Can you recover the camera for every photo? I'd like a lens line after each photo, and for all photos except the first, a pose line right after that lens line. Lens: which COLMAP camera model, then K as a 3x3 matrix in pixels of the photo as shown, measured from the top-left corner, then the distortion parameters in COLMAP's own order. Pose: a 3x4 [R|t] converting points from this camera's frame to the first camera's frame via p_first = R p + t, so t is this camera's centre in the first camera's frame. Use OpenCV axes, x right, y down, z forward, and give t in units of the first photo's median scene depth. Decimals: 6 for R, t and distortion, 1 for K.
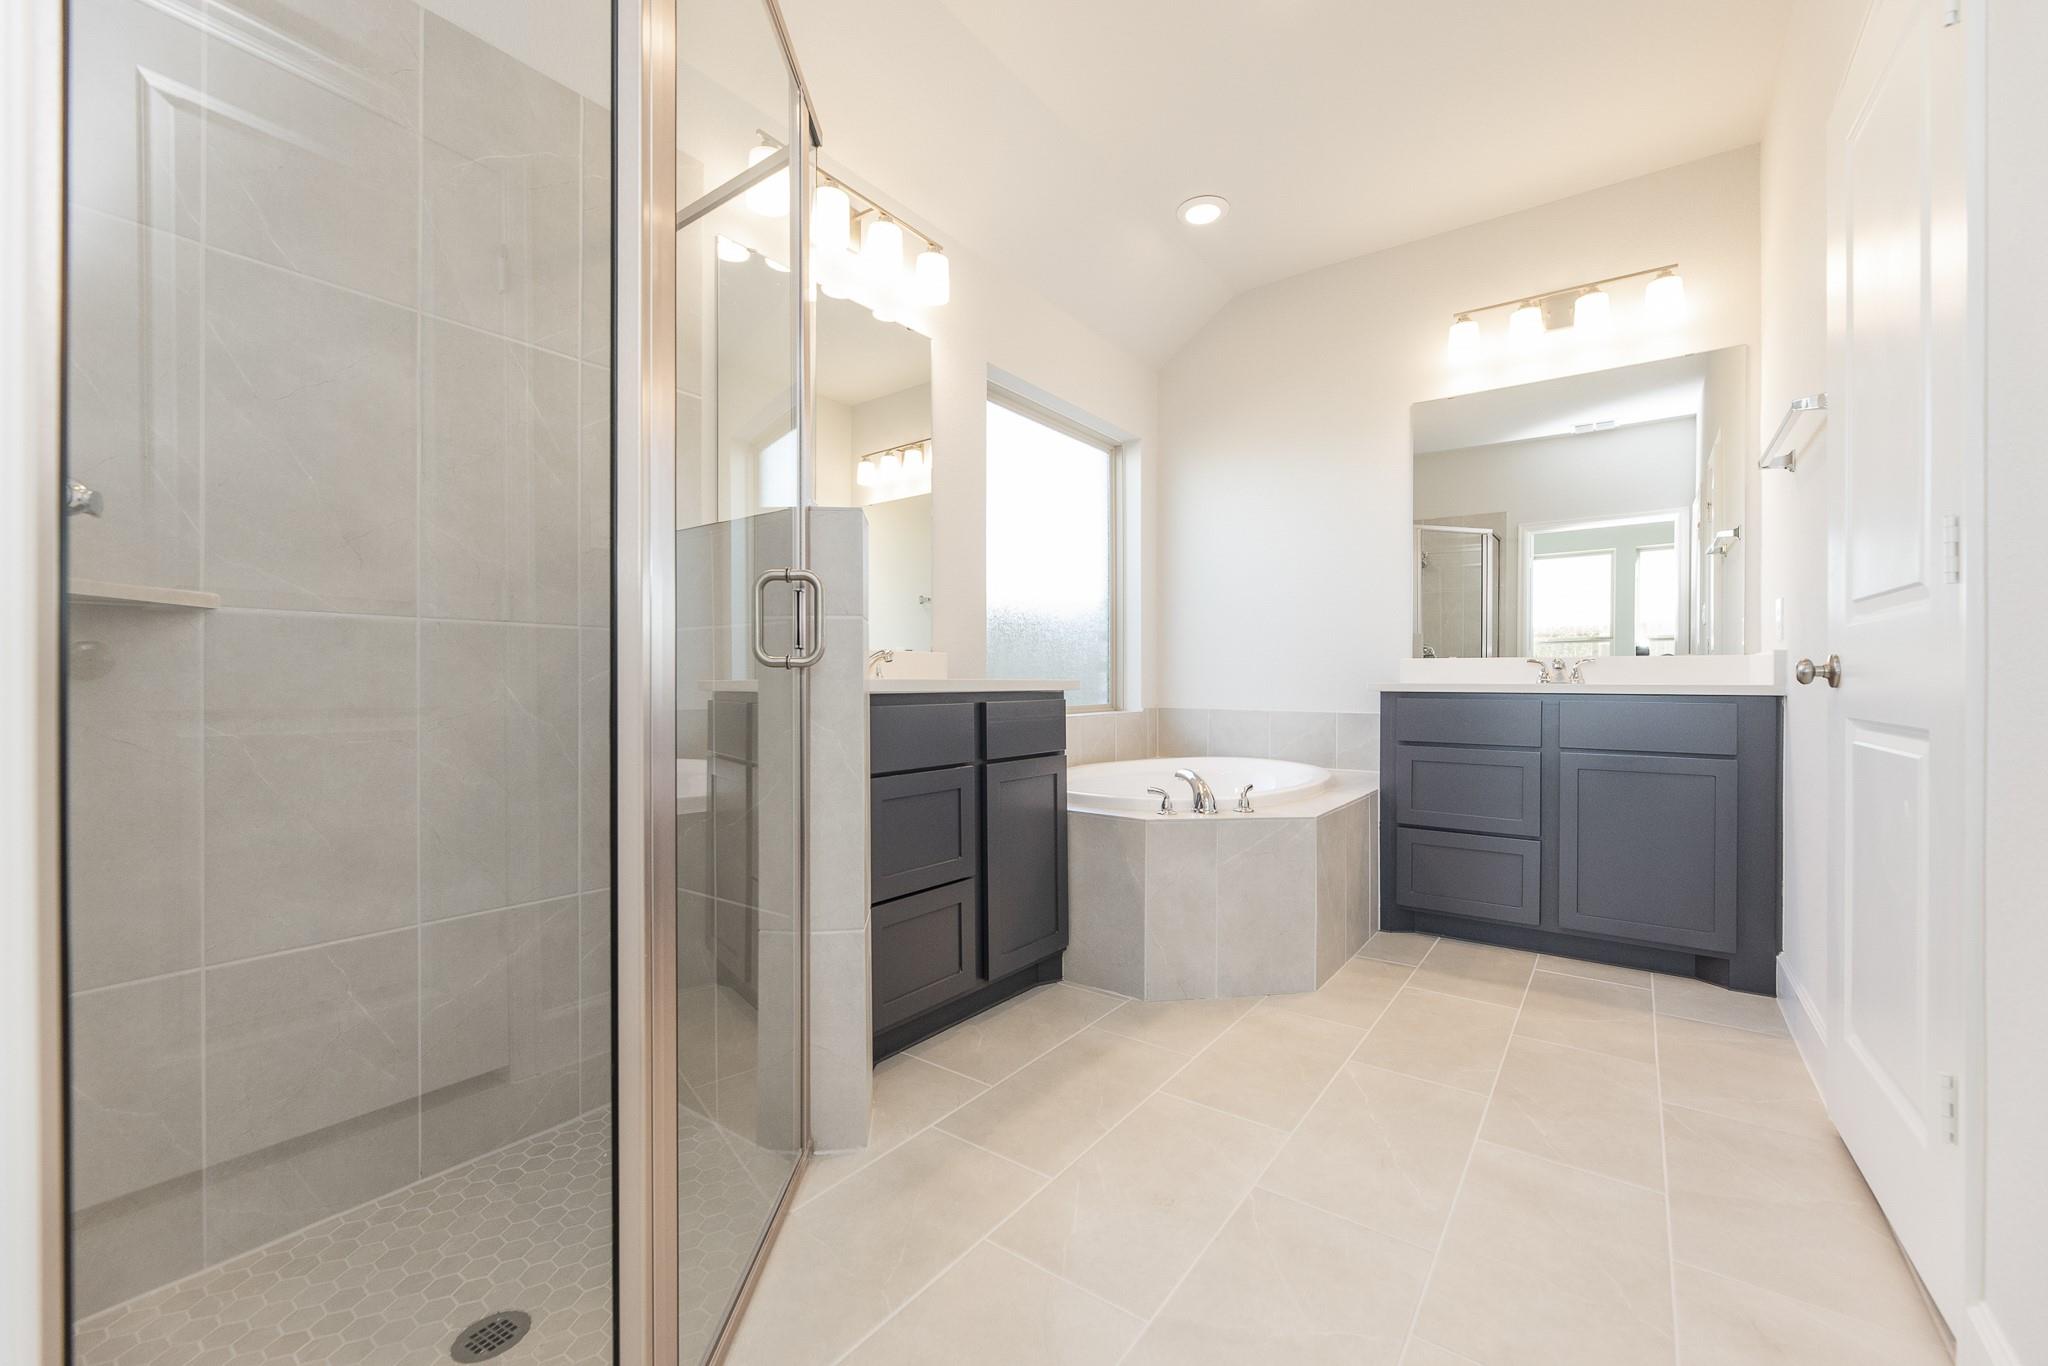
lens RADIAL K [[823.5, 0, 1033.2], [0, 823.5, 690.4], [0, 0, 1]] dist [-0.004190, 0.000580]
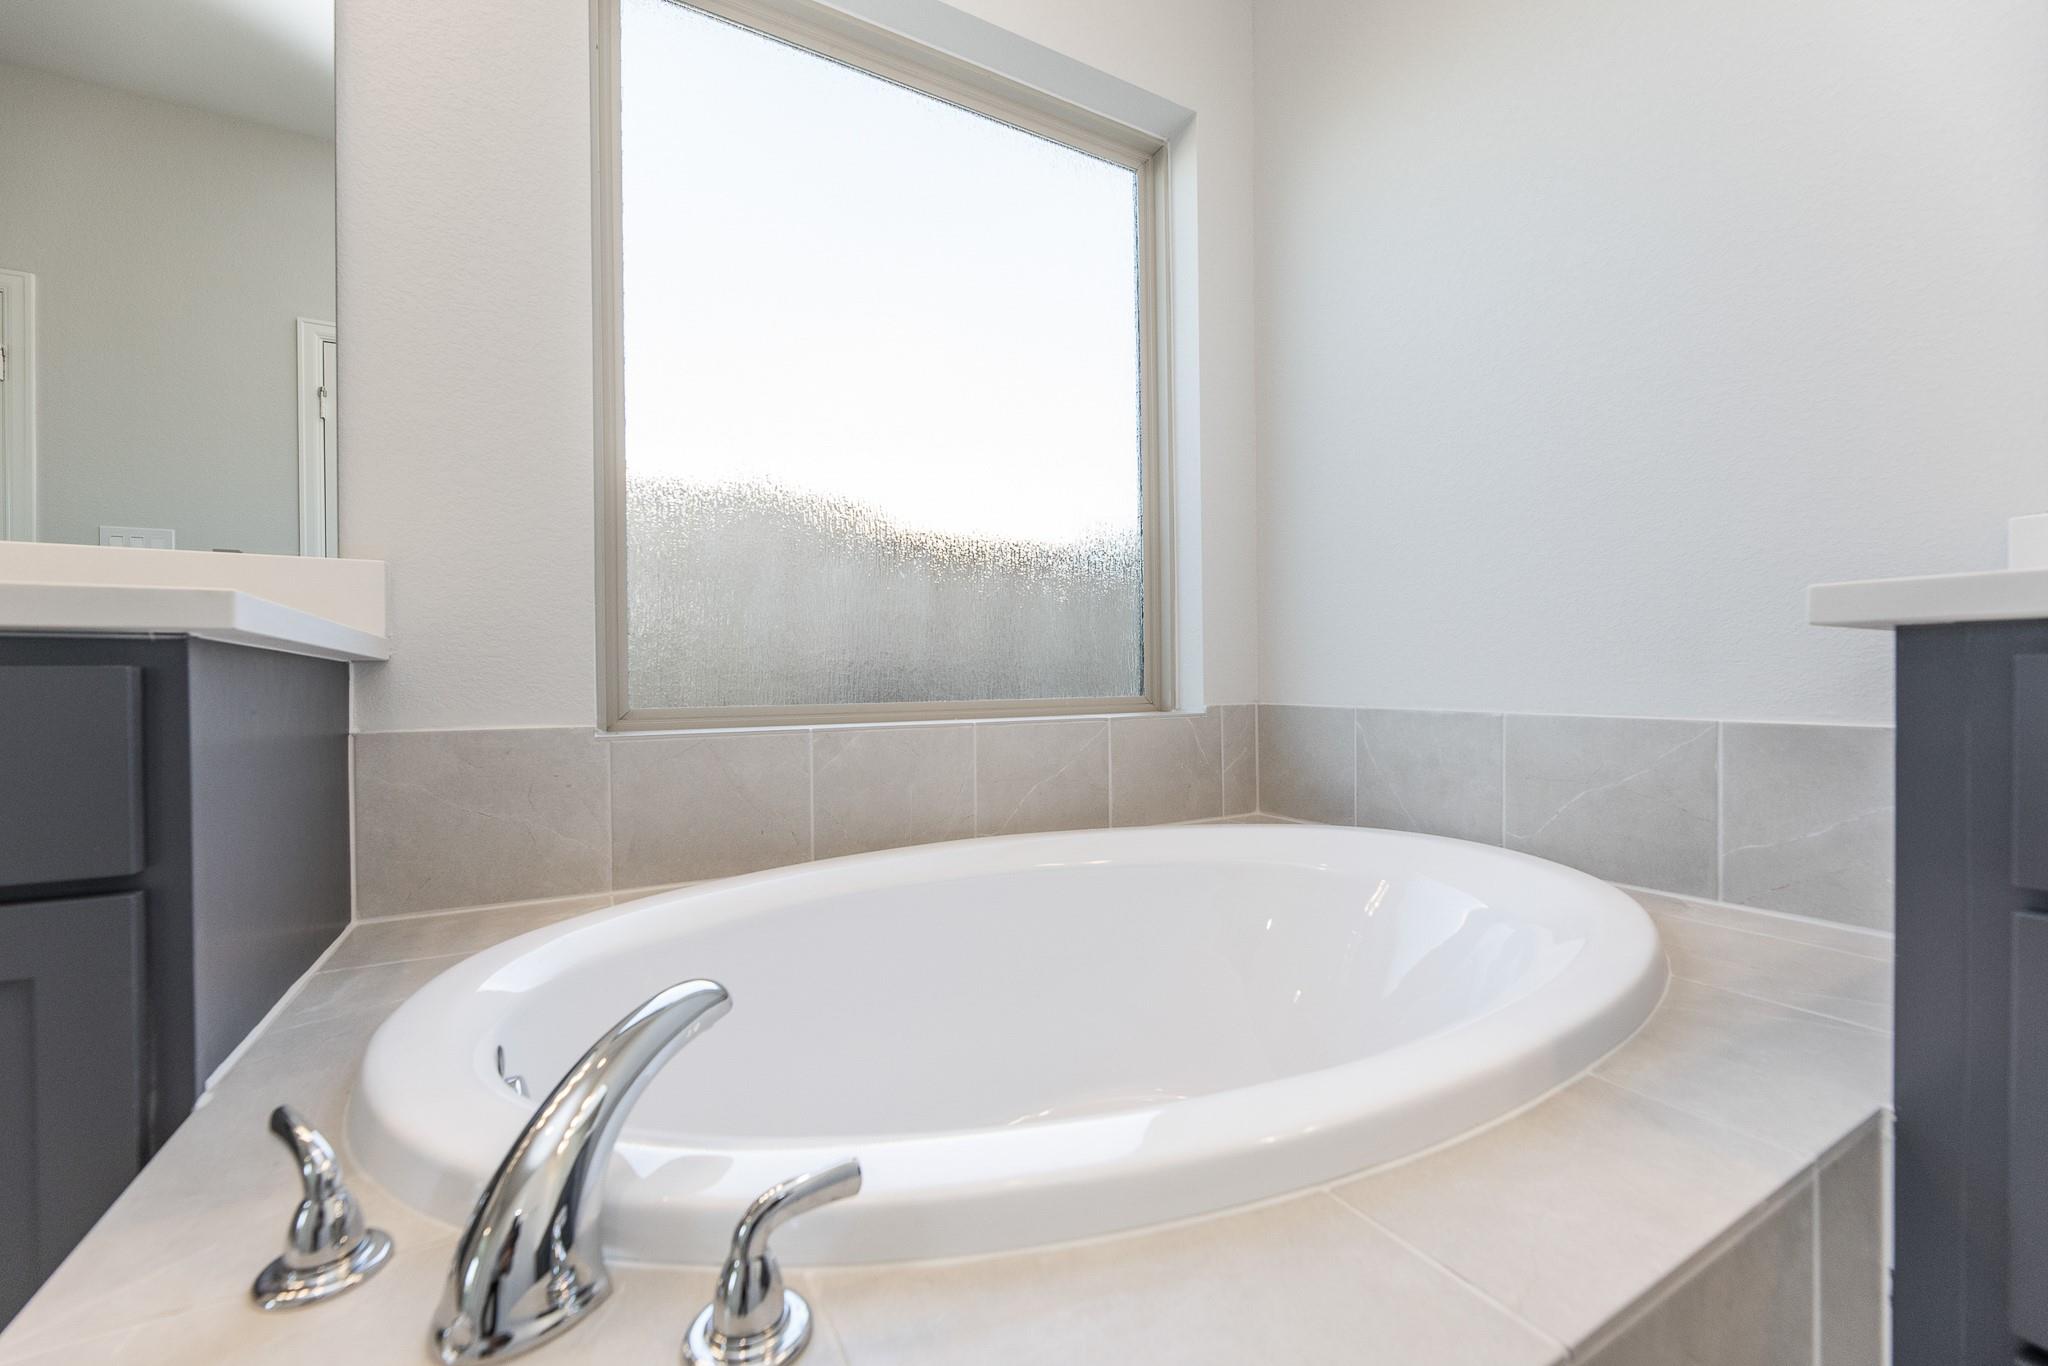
lens RADIAL K [[823.5, 0, 1026.9], [0, 823.5, 685.4], [0, 0, 1]] dist [-0.004190, 0.000580]
pose [[0.912692, 0.001652, -0.408644, 0.240989], [-0.001740, 0.999998, 0.000156, 0.010482], [0.408644, 0.000569, 0.912694, 0.568082]]
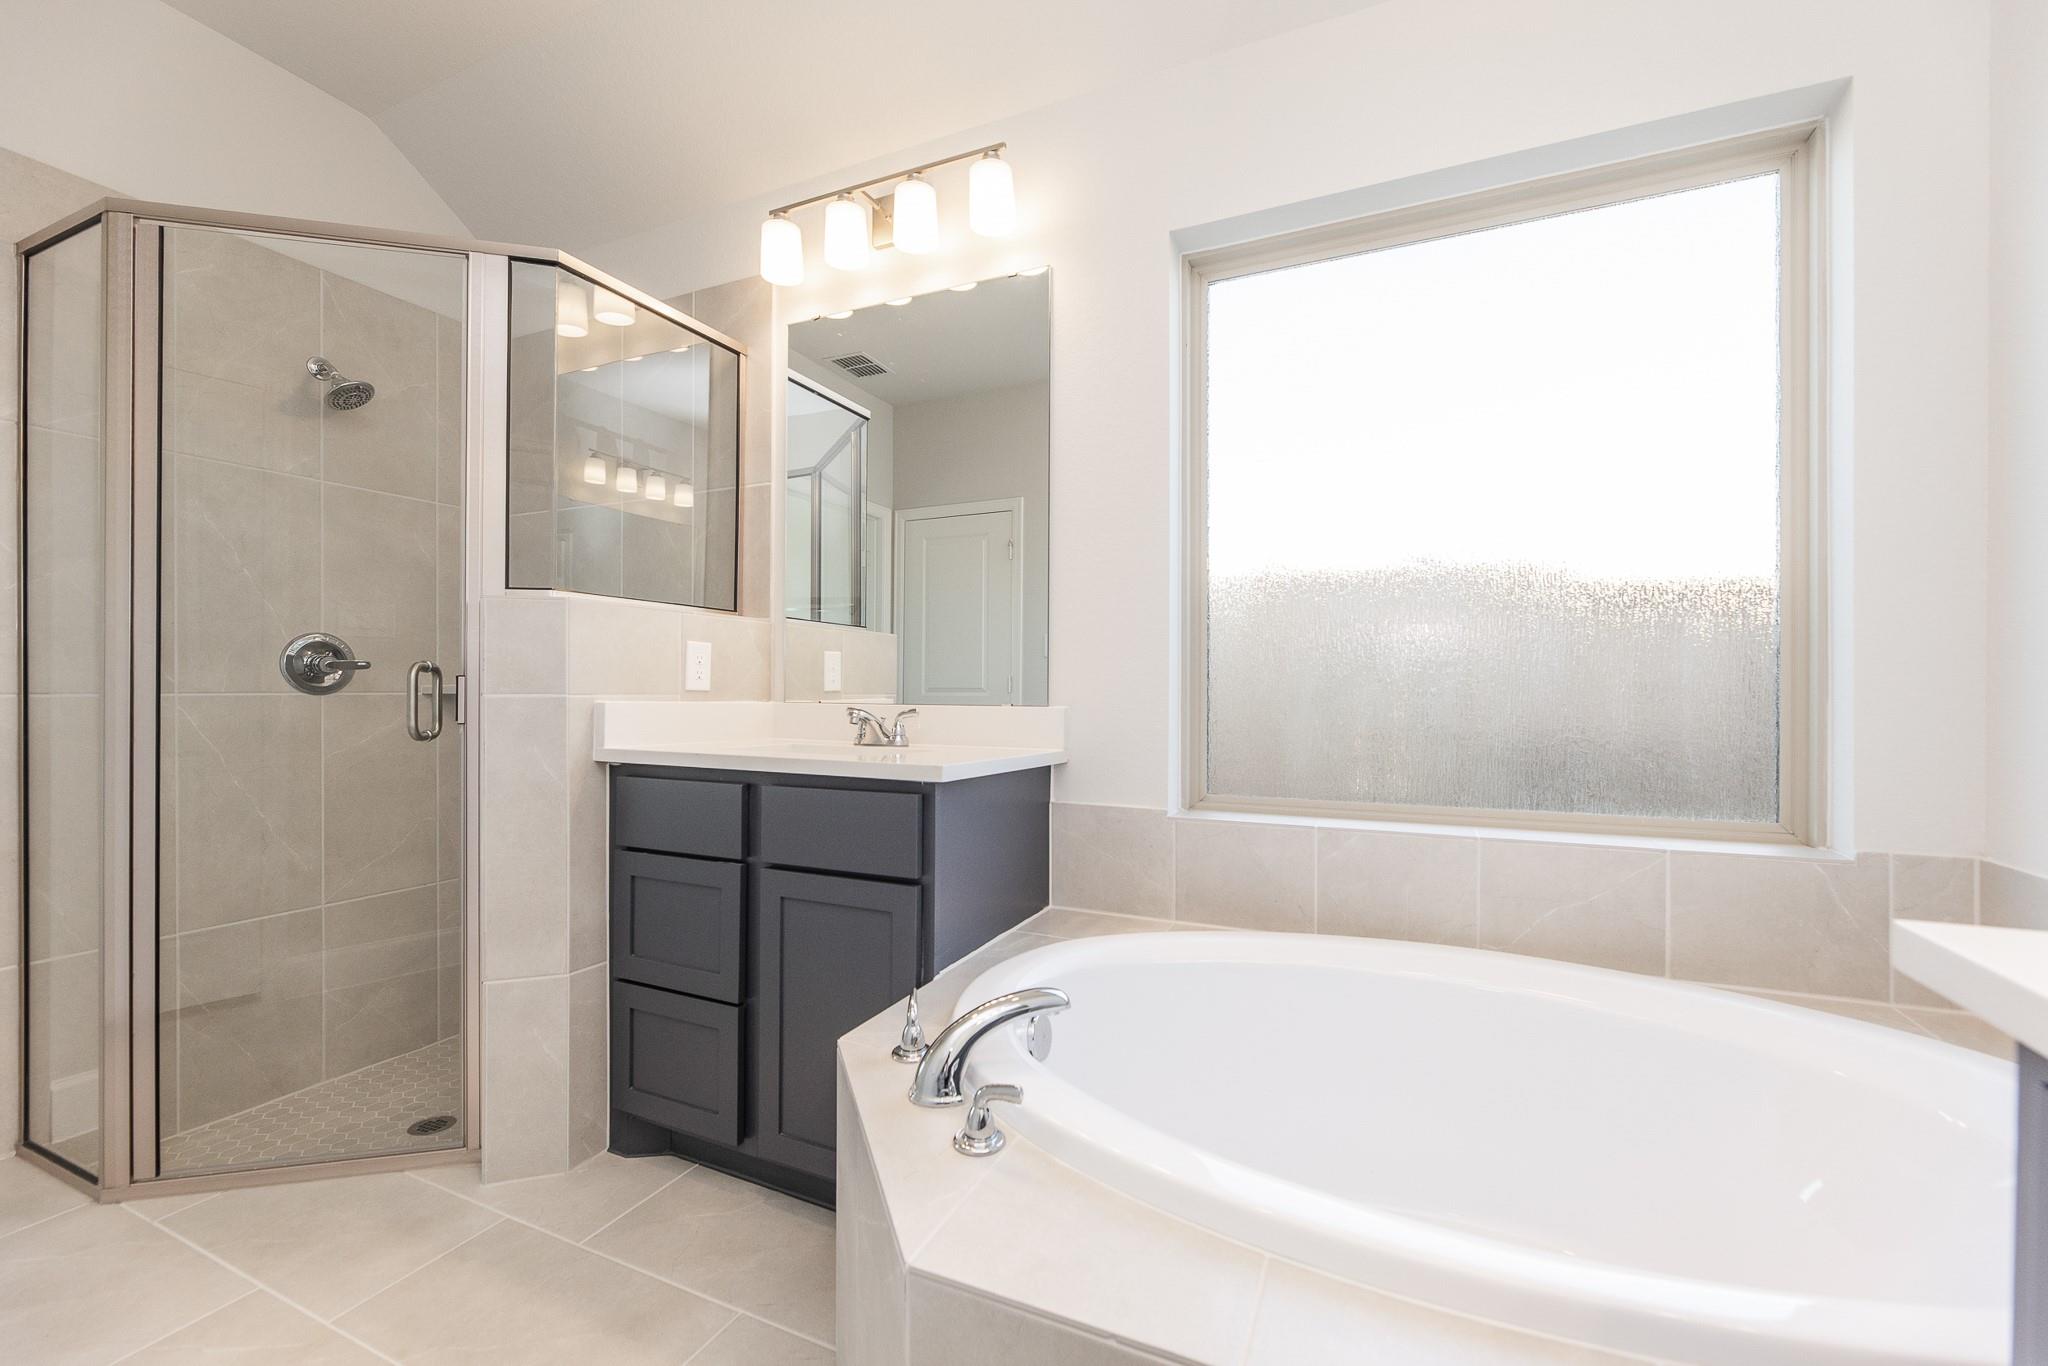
lens RADIAL K [[823.5, 0, 1035.5], [0, 823.5, 688.4], [0, 0, 1]] dist [-0.004190, 0.000580]
pose [[0.206389, 0.003859, -0.978463, 0.416211], [-0.011426, 0.999934, 0.001533, -0.044824], [0.978403, 0.010864, 0.206419, 0.614780]]
